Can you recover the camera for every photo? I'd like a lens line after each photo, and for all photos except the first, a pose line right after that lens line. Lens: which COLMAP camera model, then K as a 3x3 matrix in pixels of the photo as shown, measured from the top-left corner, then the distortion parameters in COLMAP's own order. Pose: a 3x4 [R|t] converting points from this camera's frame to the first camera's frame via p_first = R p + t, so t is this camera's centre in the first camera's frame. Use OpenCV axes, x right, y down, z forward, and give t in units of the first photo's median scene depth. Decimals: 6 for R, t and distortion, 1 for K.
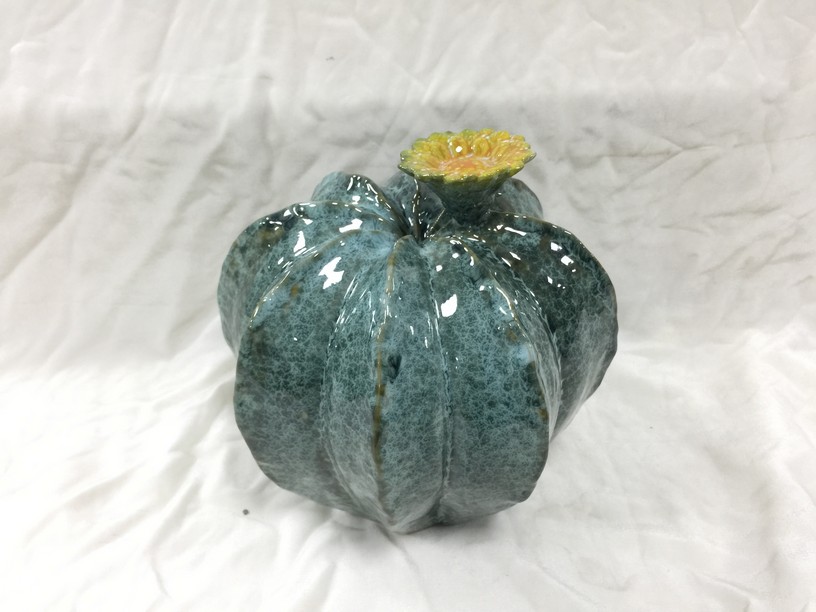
lens RADIAL K [[756.3, 0, 414.5], [0, 756.3, 318.2], [0, 0, 1]] dist [0.134901, -0.250090]
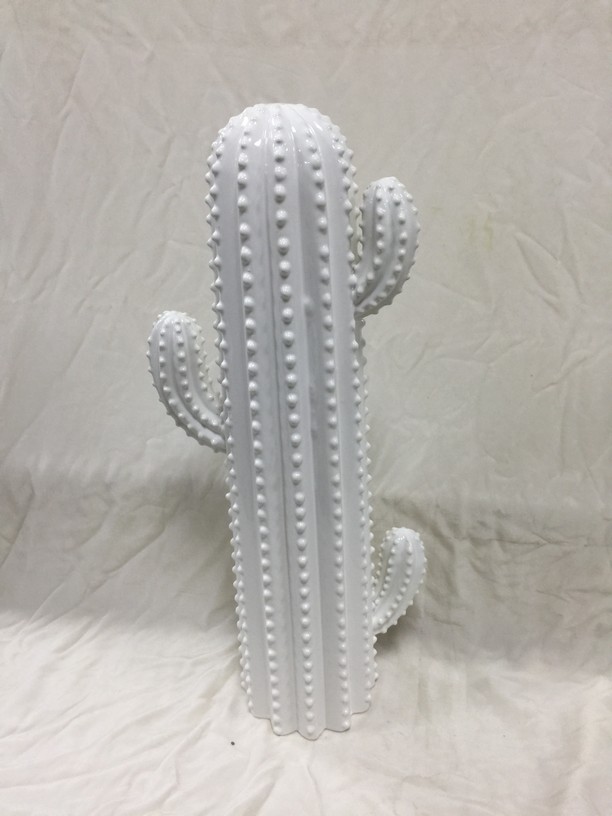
lens RADIAL K [[756.3, 0, 306.0], [0, 756.3, 408.0], [0, 0, 1]] dist [0.134901, -0.250090]
pose [[0.965768, 0.079991, -0.246765, 0.242541], [-0.125310, 0.976775, -0.173801, -0.159165], [0.227131, 0.198774, 0.953363, -0.573823]]
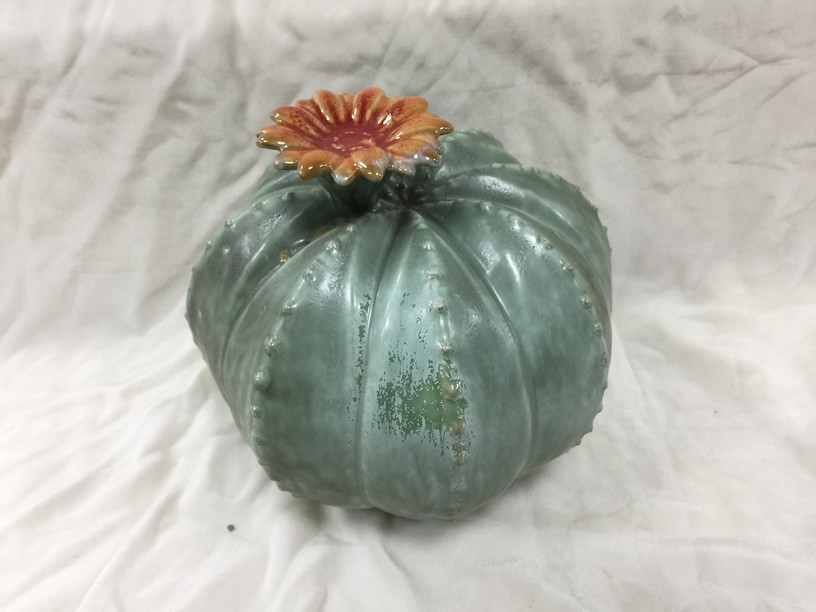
lens RADIAL K [[756.3, 0, 414.5], [0, 756.3, 318.2], [0, 0, 1]] dist [0.134901, -0.250090]
pose [[0.999083, -0.020095, -0.037802, 0.018844], [0.023246, 0.996123, 0.084847, -0.034032], [0.035951, -0.085648, 0.995677, 0.175438]]
